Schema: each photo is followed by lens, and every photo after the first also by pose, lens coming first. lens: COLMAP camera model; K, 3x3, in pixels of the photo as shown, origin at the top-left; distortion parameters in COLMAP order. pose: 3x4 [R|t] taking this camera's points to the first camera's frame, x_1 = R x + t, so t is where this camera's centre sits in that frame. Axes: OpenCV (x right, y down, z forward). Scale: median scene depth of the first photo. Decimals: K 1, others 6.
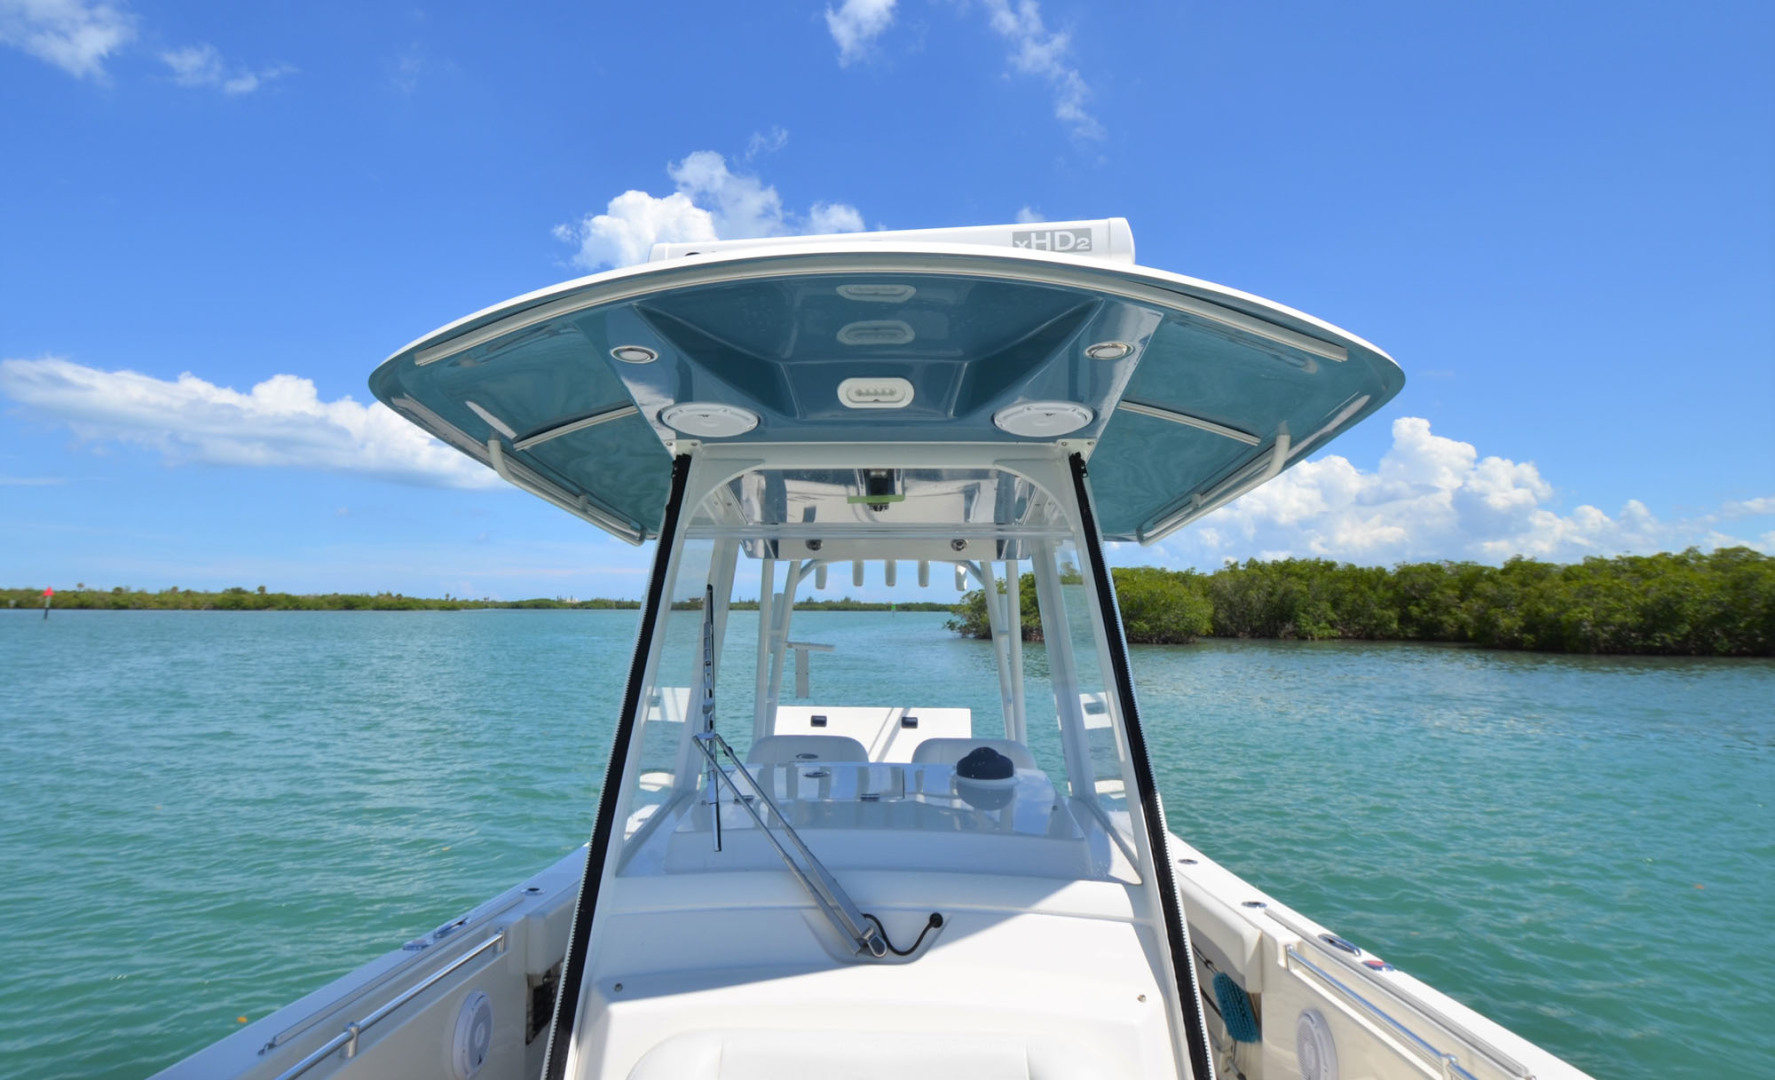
lens RADIAL K [[764.4, 0, 891.2], [0, 764.4, 543.0], [0, 0, 1]] dist [-0.000472, -0.000236]
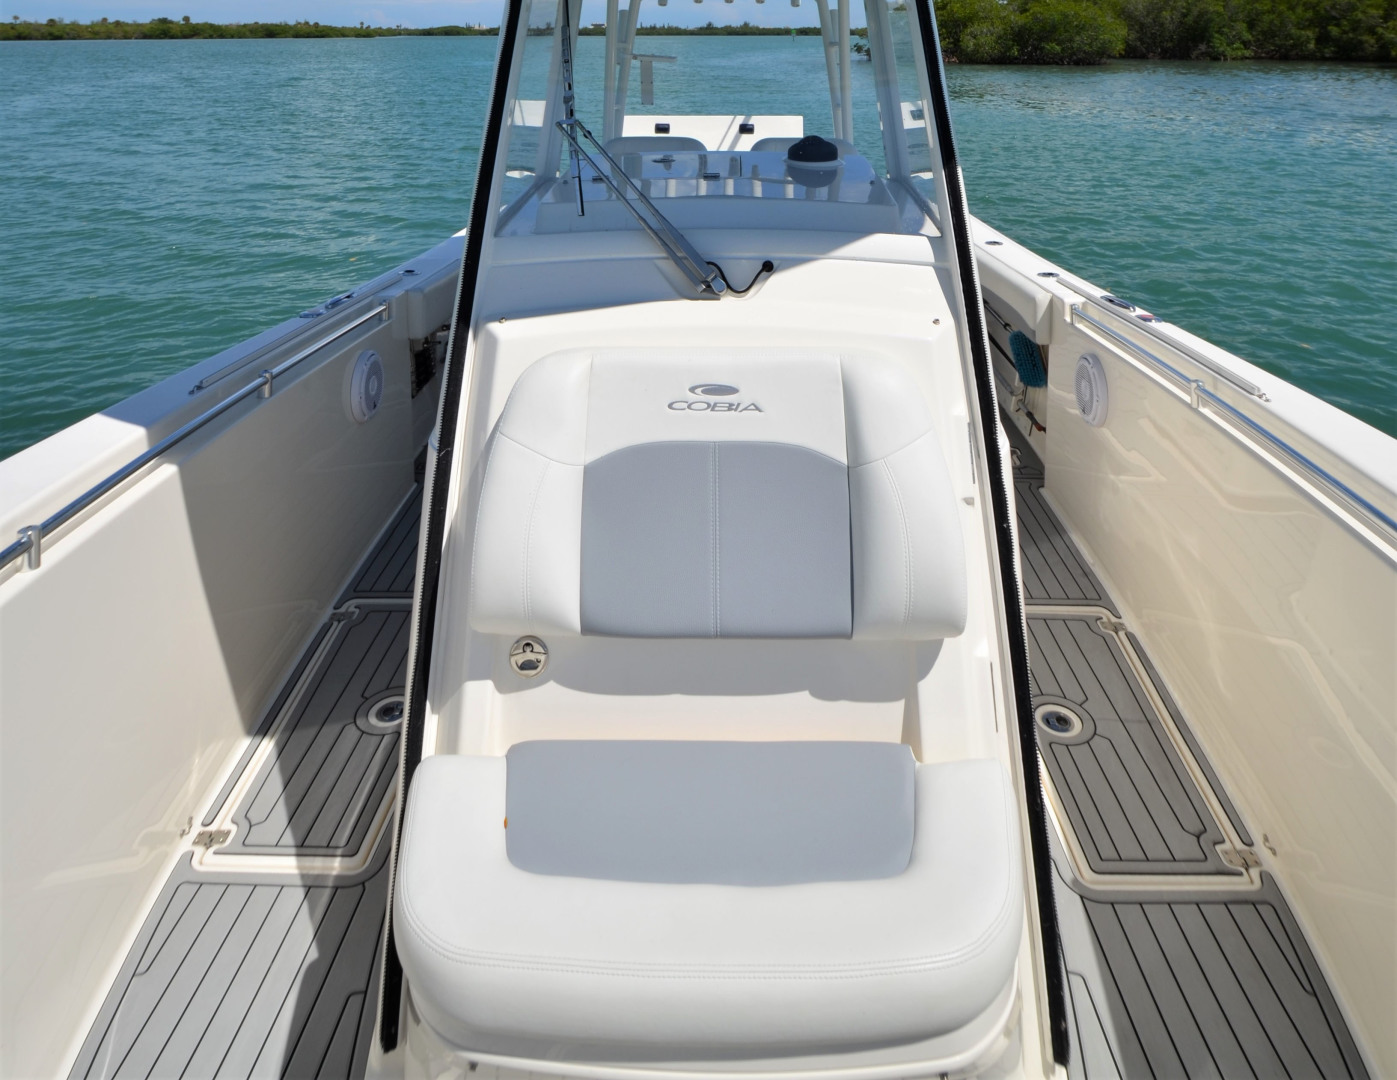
lens RADIAL K [[1880.9, 0, 697.5], [0, 1880.9, 539.7], [0, 0, 1]] dist [-0.004585, 0.000000]
pose [[0.999987, 0.001471, -0.004922, -0.034242], [-0.000931, 0.994146, 0.108042, 0.572882], [0.005052, -0.108036, 0.994134, -1.862655]]
